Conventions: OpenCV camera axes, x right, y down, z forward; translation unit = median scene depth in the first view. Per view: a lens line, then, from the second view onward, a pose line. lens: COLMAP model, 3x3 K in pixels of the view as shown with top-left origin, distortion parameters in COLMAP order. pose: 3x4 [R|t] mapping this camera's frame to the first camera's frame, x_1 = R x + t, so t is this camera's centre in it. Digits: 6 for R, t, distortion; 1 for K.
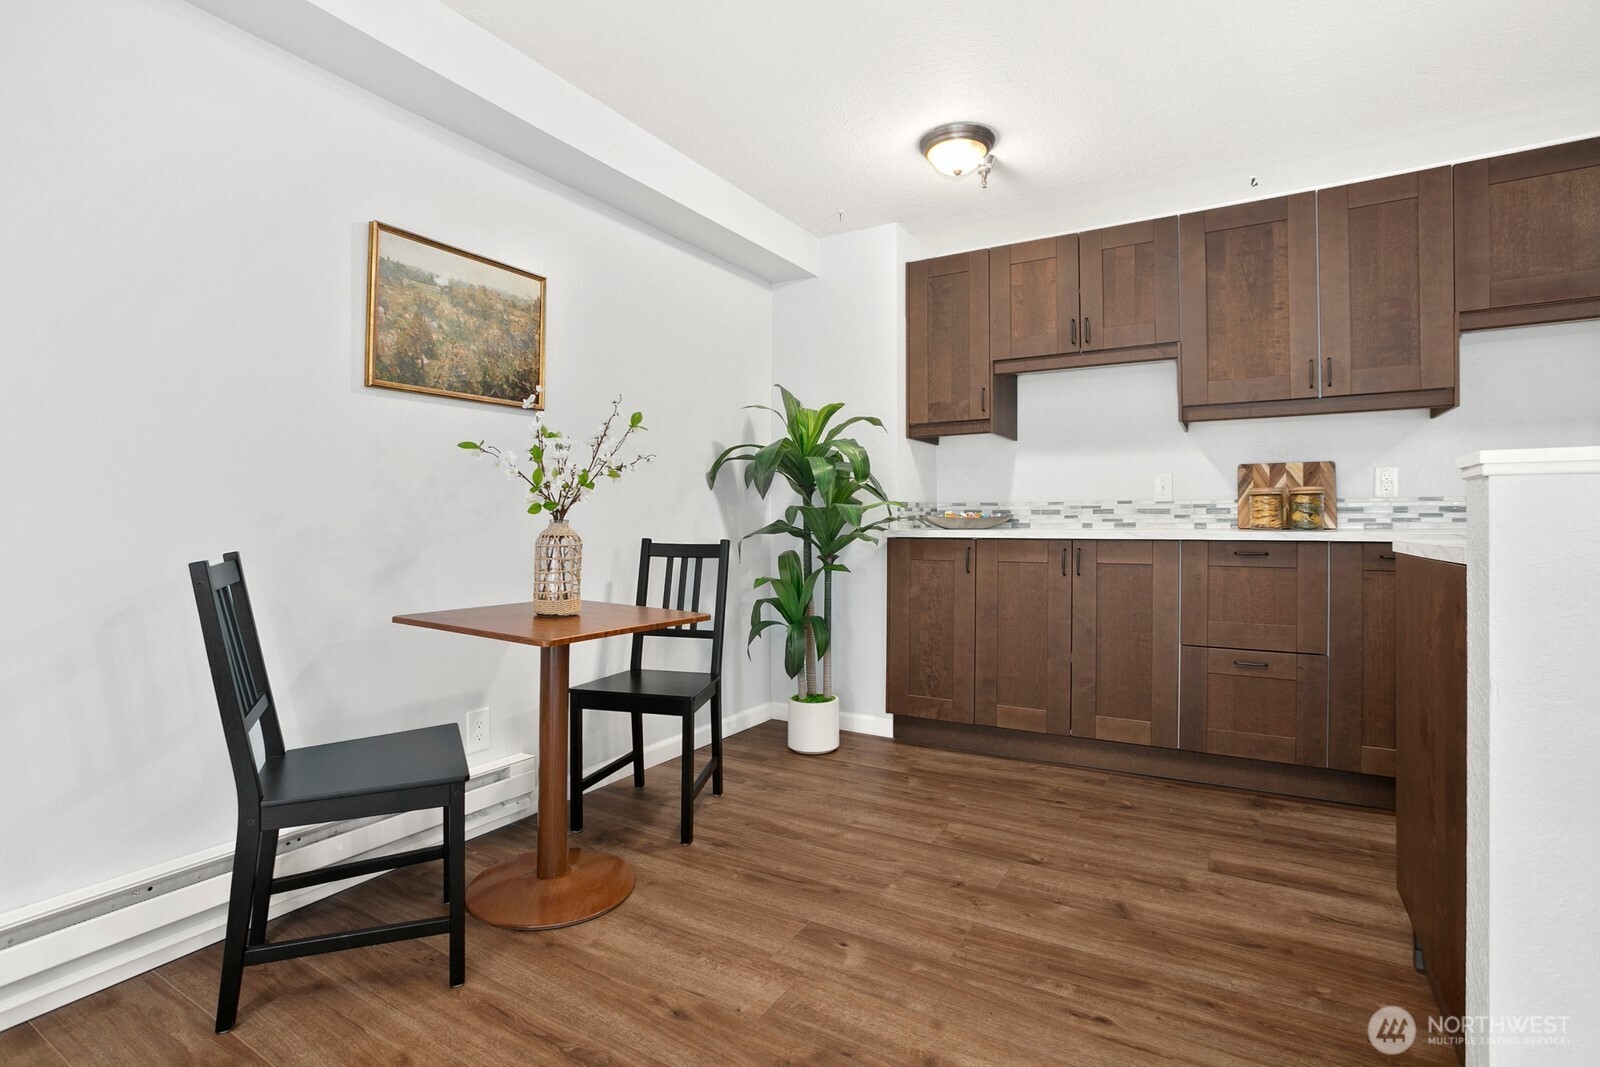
lens RADIAL K [[772.8, 0, 798.7], [0, 772.8, 500.1], [0, 0, 1]] dist [-0.077309, 0.044842]
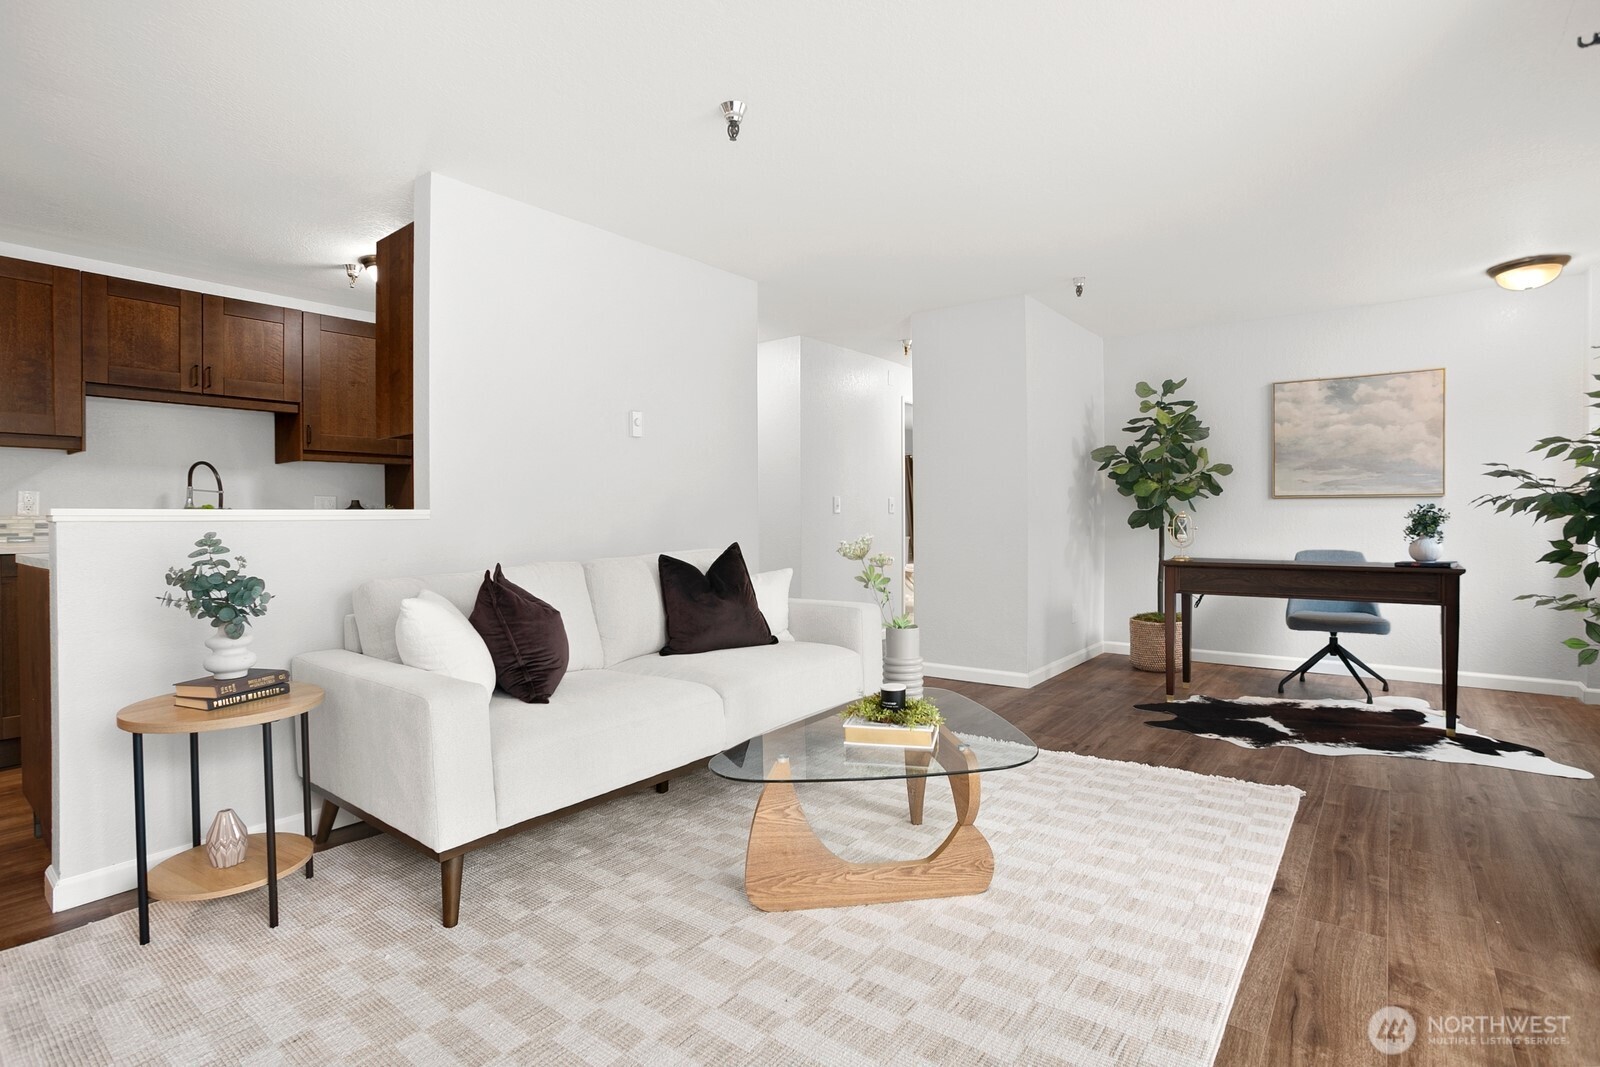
lens RADIAL K [[780.7, 0, 804.1], [0, 780.7, 519.4], [0, 0, 1]] dist [-0.077105, 0.035293]
pose [[0.121078, -0.001657, 0.992642, -0.296267], [-0.024570, 0.999687, 0.004666, -0.038082], [-0.992339, -0.024954, 0.121000, -0.447683]]
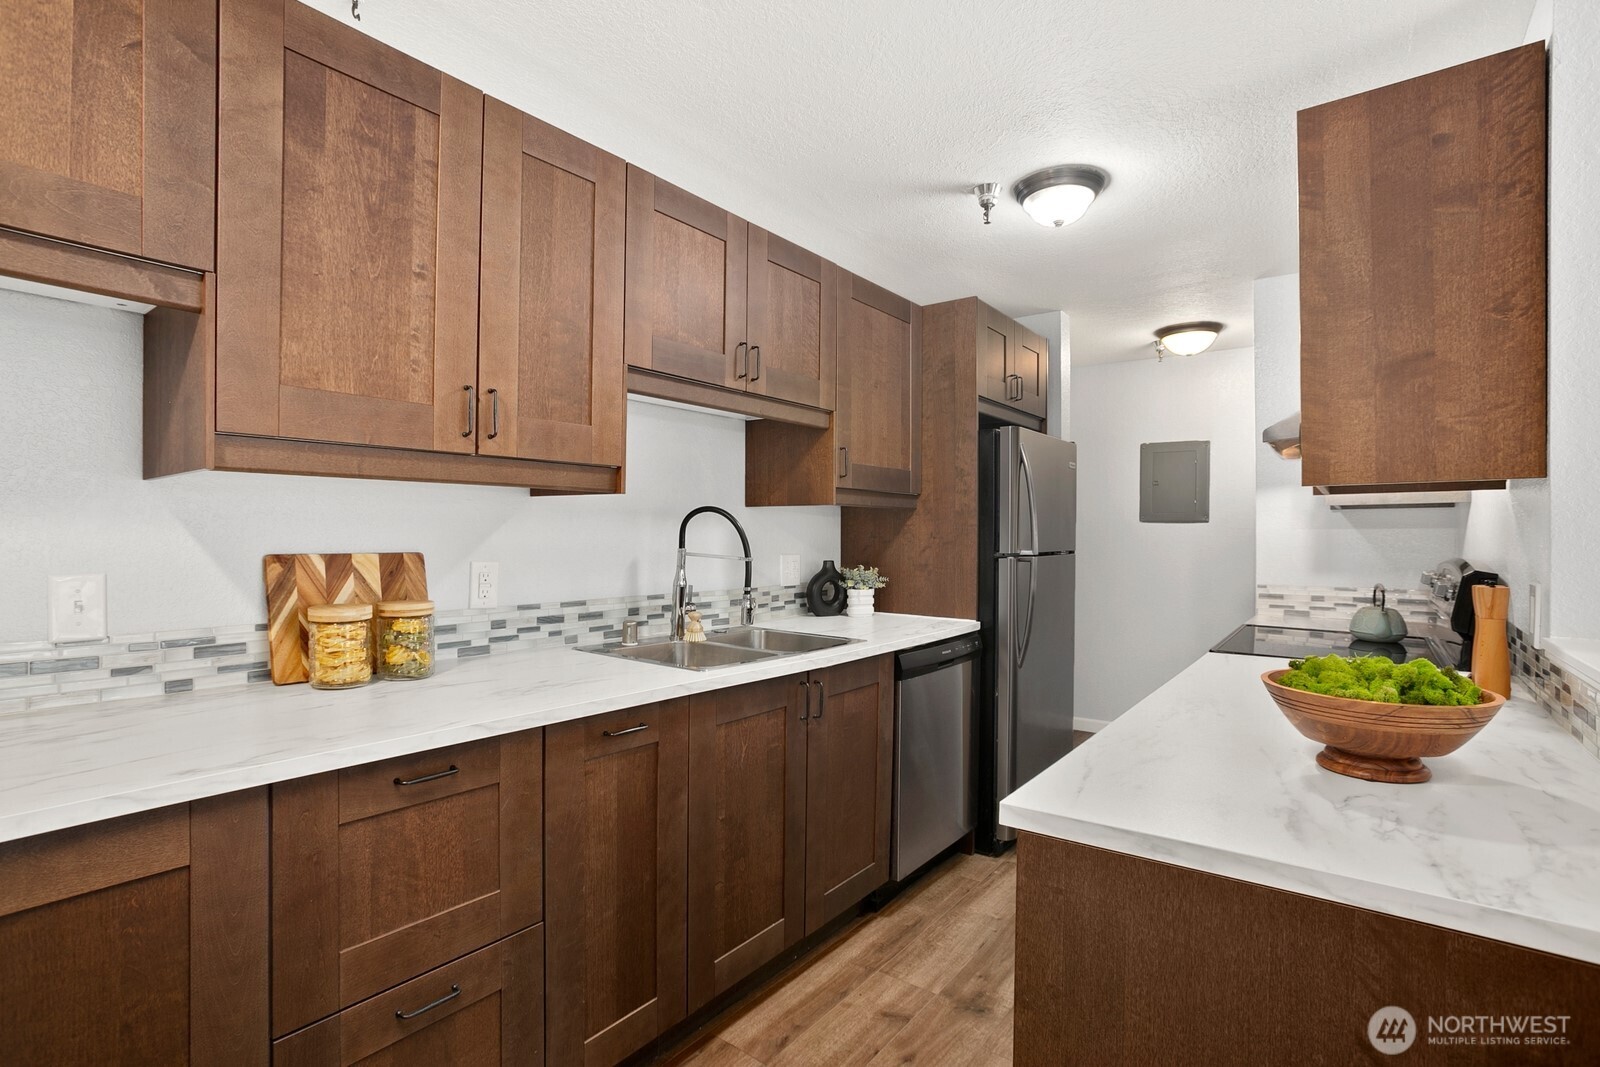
lens RADIAL K [[776.0, 0, 800.0], [0, 776.0, 533.5], [0, 0, 1]] dist [-0.069386, 0.035863]
pose [[0.116730, 0.002829, 0.993160, 0.152590], [-0.032433, 0.999473, 0.000965, -0.089785], [-0.992634, -0.032324, 0.116760, 0.721262]]
